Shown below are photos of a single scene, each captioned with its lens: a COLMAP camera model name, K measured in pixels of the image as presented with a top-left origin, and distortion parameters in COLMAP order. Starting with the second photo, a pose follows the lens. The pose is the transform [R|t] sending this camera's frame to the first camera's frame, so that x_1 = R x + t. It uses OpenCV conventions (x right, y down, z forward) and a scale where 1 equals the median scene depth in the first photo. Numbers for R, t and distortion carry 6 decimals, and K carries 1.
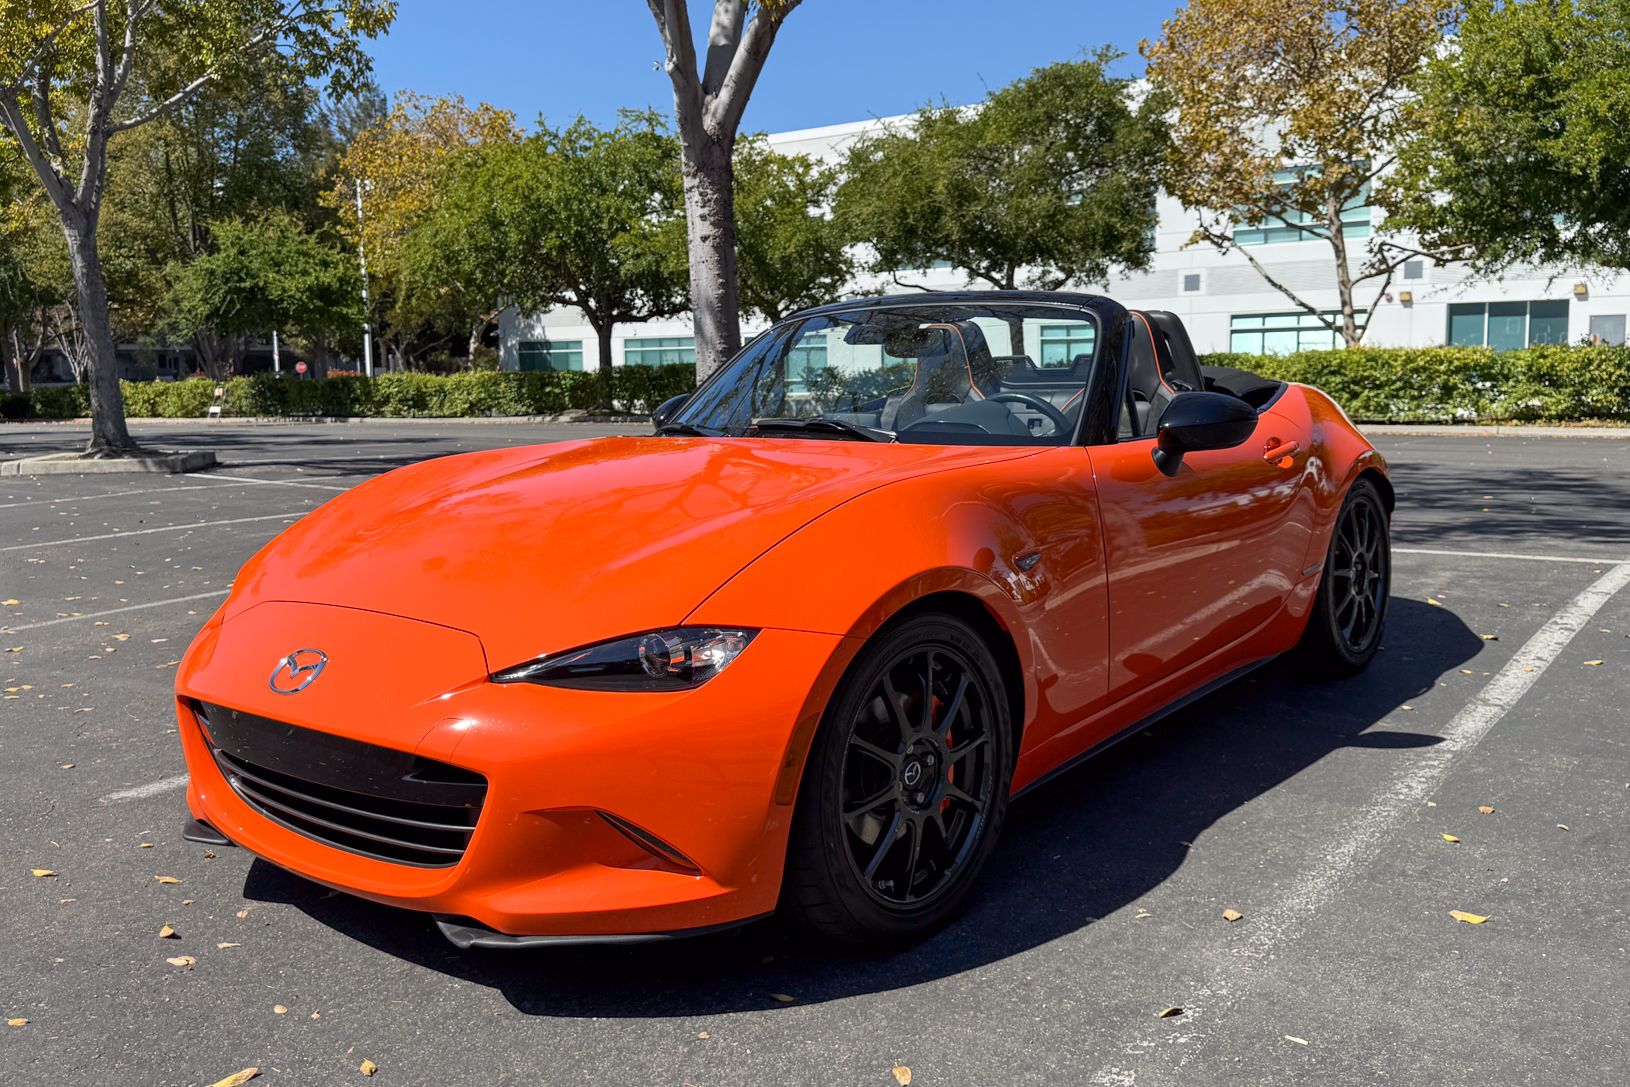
lens RADIAL K [[1372.9, 0, 819.0], [0, 1372.9, 552.1], [0, 0, 1]] dist [0.037031, -0.066884]
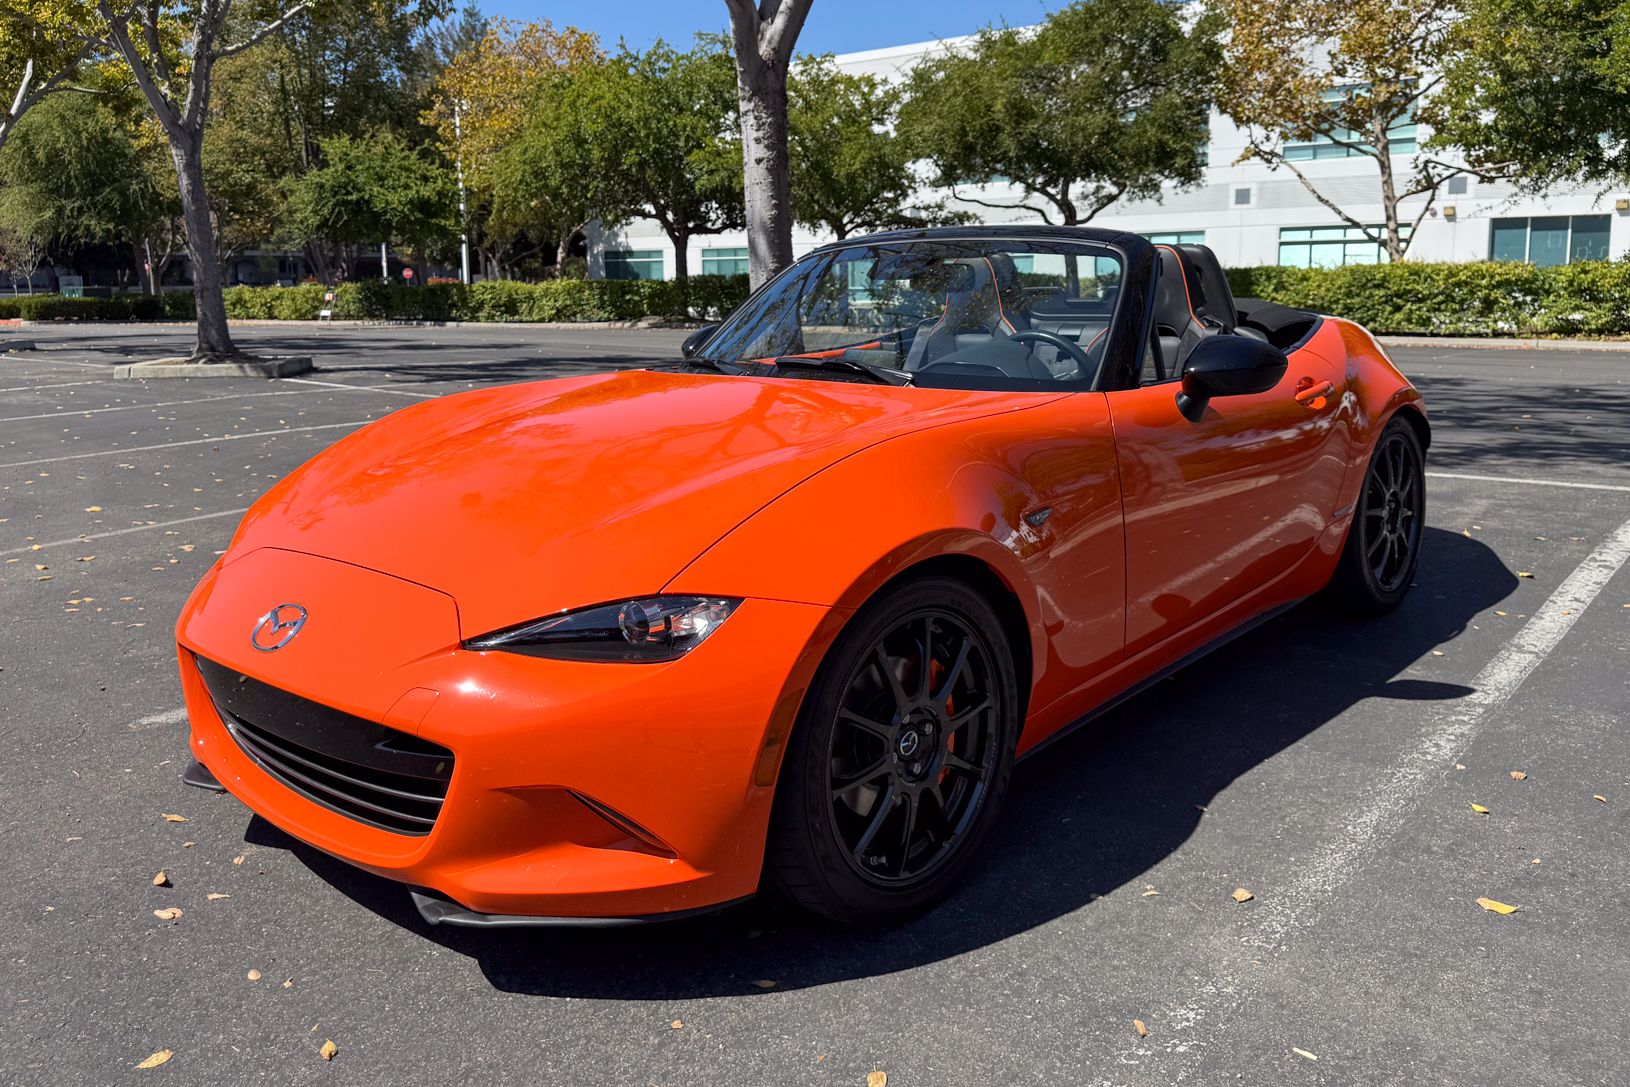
lens RADIAL K [[1284.2, 0, 822.4], [0, 1284.2, 482.4], [0, 0, 1]] dist [0.021793, -0.035029]
pose [[0.998816, 0.012531, -0.047011, 0.012659], [-0.011286, 0.999581, 0.026658, -0.011658], [0.047326, -0.026096, 0.998539, 0.028094]]
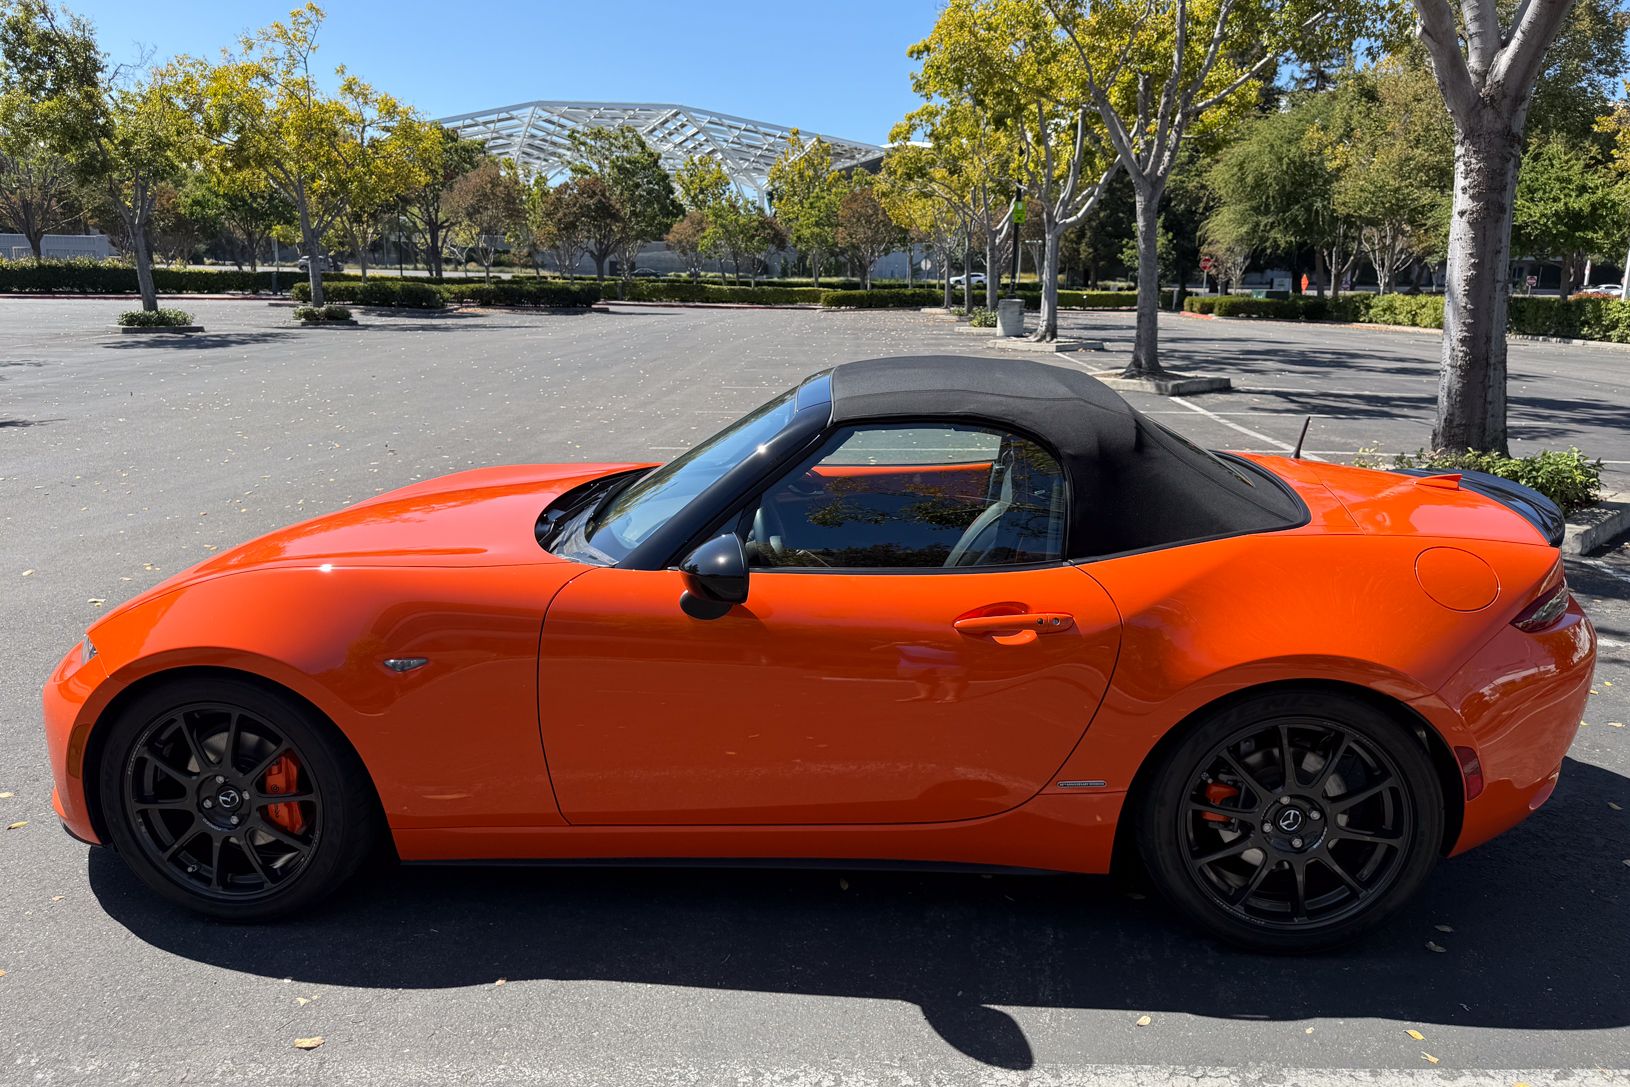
lens RADIAL K [[1156.5, 0, 821.0], [0, 1156.5, 535.0], [0, 0, 1]] dist [-0.020272, -0.002195]
pose [[0.574353, 0.199733, -0.793867, 0.304831], [-0.128360, 0.979755, 0.153635, -0.080321], [0.808481, 0.013660, 0.588363, 0.213267]]
